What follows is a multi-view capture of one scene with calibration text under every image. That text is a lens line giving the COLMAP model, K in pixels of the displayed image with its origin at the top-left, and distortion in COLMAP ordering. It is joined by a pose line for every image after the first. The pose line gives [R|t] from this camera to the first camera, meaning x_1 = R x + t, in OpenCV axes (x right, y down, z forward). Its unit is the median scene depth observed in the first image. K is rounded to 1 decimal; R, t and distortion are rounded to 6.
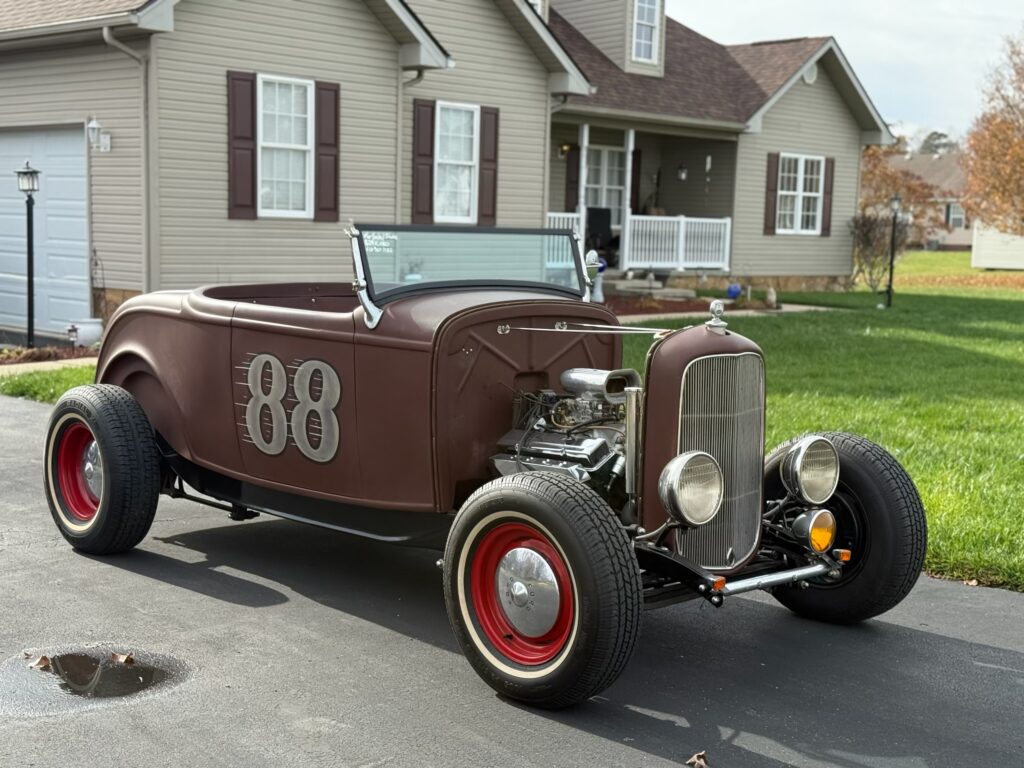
lens RADIAL K [[1470.6, 0, 501.1], [0, 1470.6, 392.0], [0, 0, 1]] dist [0.132049, 0.000000]
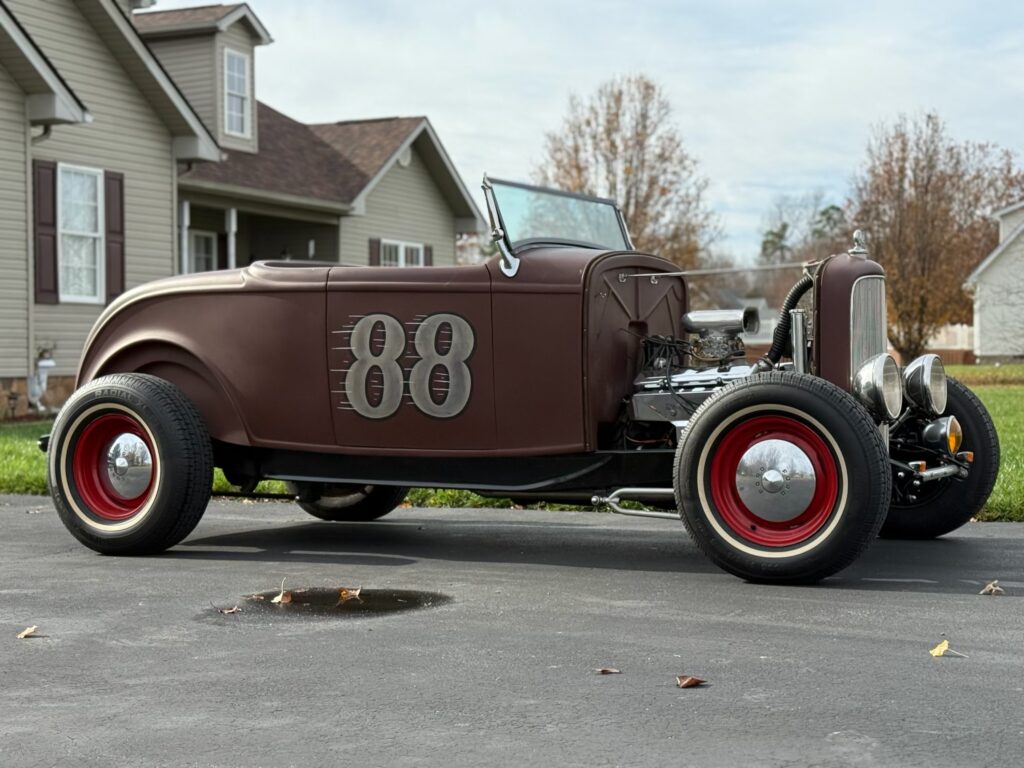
lens RADIAL K [[1737.4, 0, 513.2], [0, 1737.4, 380.9], [0, 0, 1]] dist [0.127447, 0.000000]
pose [[0.943801, -0.034013, 0.328760, -0.446906], [0.066428, 0.993915, -0.087871, 0.124319], [-0.323771, 0.104771, 0.940317, -0.117970]]
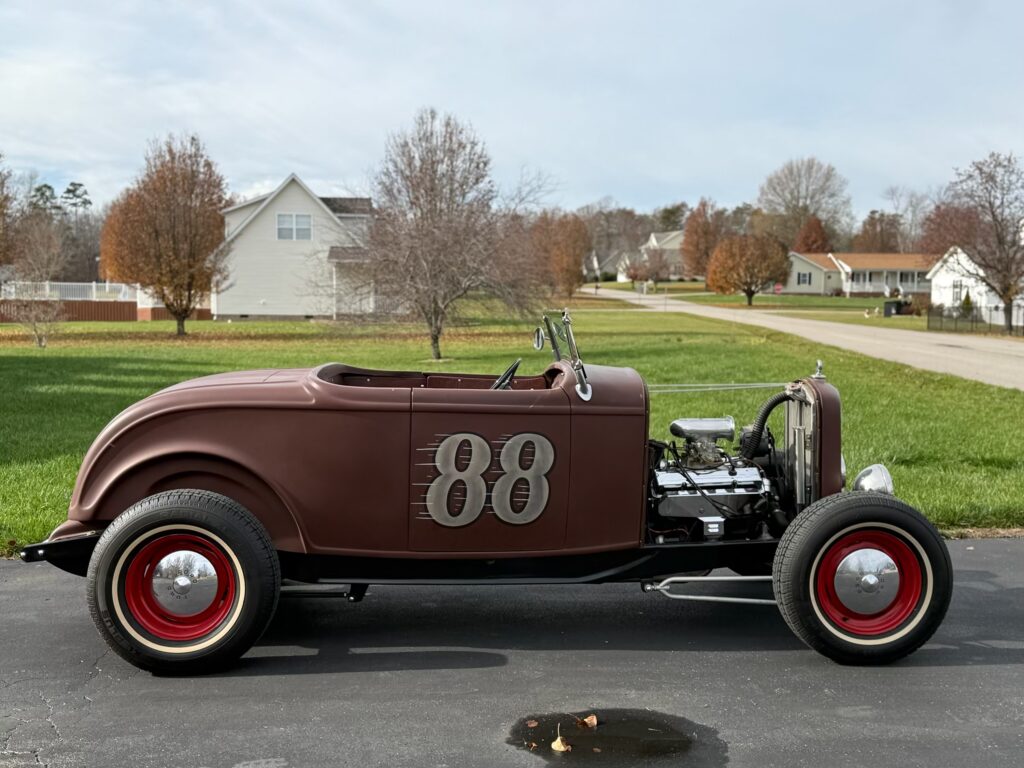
lens RADIAL K [[1253.0, 0, 500.9], [0, 1253.0, 377.3], [0, 0, 1]] dist [0.102384, 0.000000]
pose [[0.641579, -0.063255, 0.764444, -0.821314], [0.093338, 0.995626, 0.004049, -0.066083], [-0.761357, 0.068754, 0.644677, 0.375221]]
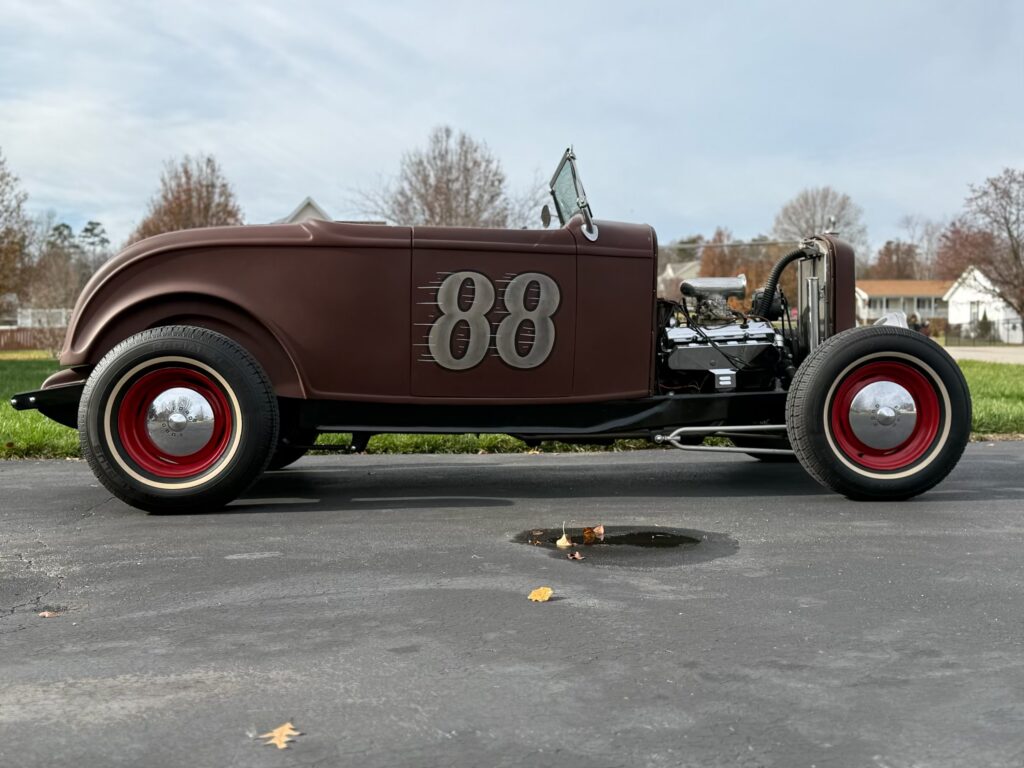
lens RADIAL K [[1253.0, 0, 517.8], [0, 1253.0, 384.9], [0, 0, 1]] dist [0.102384, 0.000000]
pose [[0.642009, -0.051246, 0.764982, -0.803367], [0.103671, 0.994403, -0.020391, 0.074886], [-0.759655, 0.092397, 0.643729, 0.395378]]
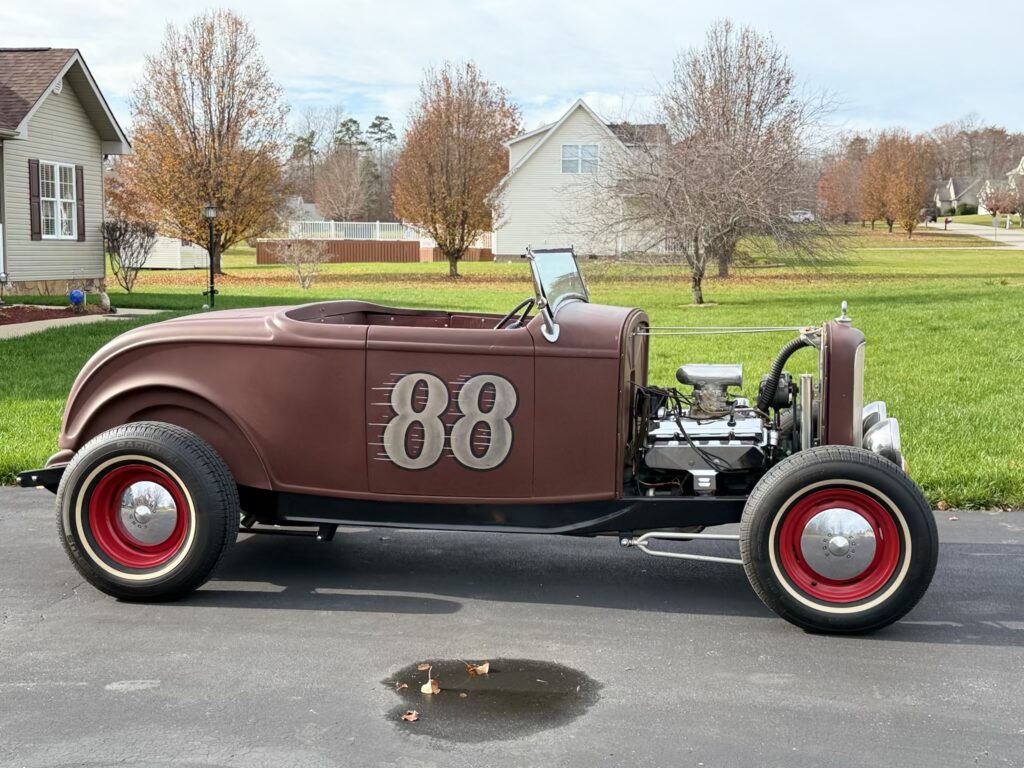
lens RADIAL K [[1382.6, 0, 509.8], [0, 1382.6, 387.9], [0, 0, 1]] dist [0.128093, 0.000000]
pose [[0.802826, -0.080651, 0.590733, -0.672067], [0.078730, 0.996473, 0.029048, -0.037830], [-0.590992, 0.023188, 0.806344, 0.167224]]
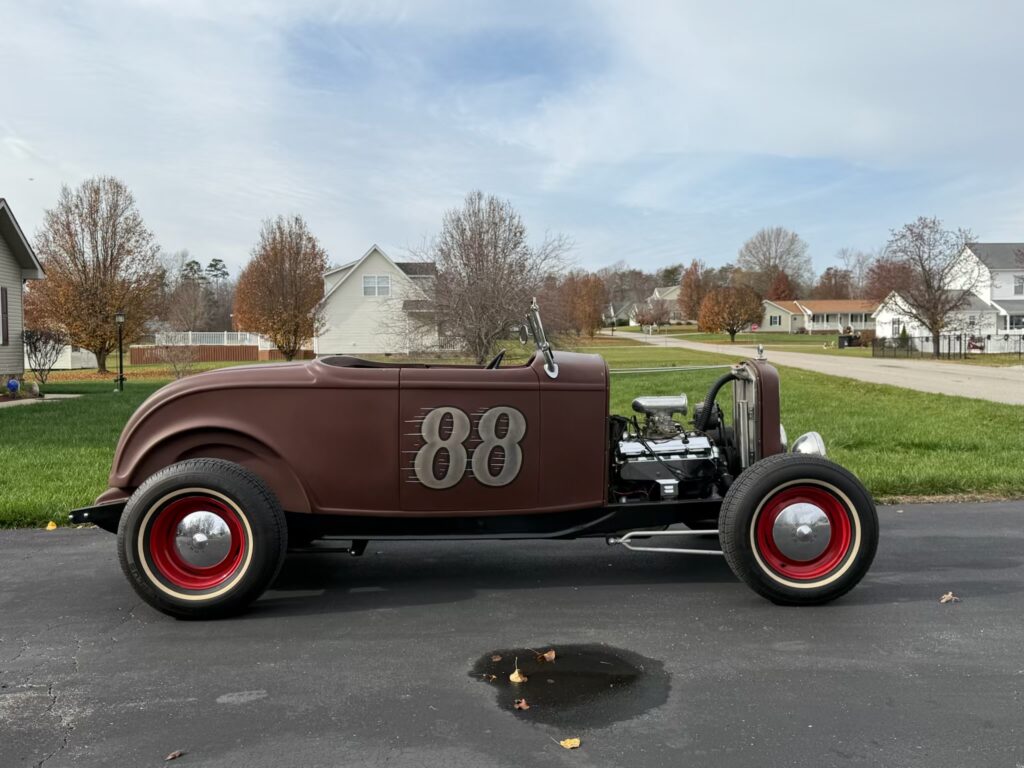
lens RADIAL K [[965.5, 0, 507.3], [0, 965.5, 380.5], [0, 0, 1]] dist [0.075755, 0.000000]
pose [[0.667592, -0.055840, 0.742430, -0.709568], [0.108253, 0.993867, -0.022590, -0.023274], [-0.736615, 0.095451, 0.669543, 0.405766]]
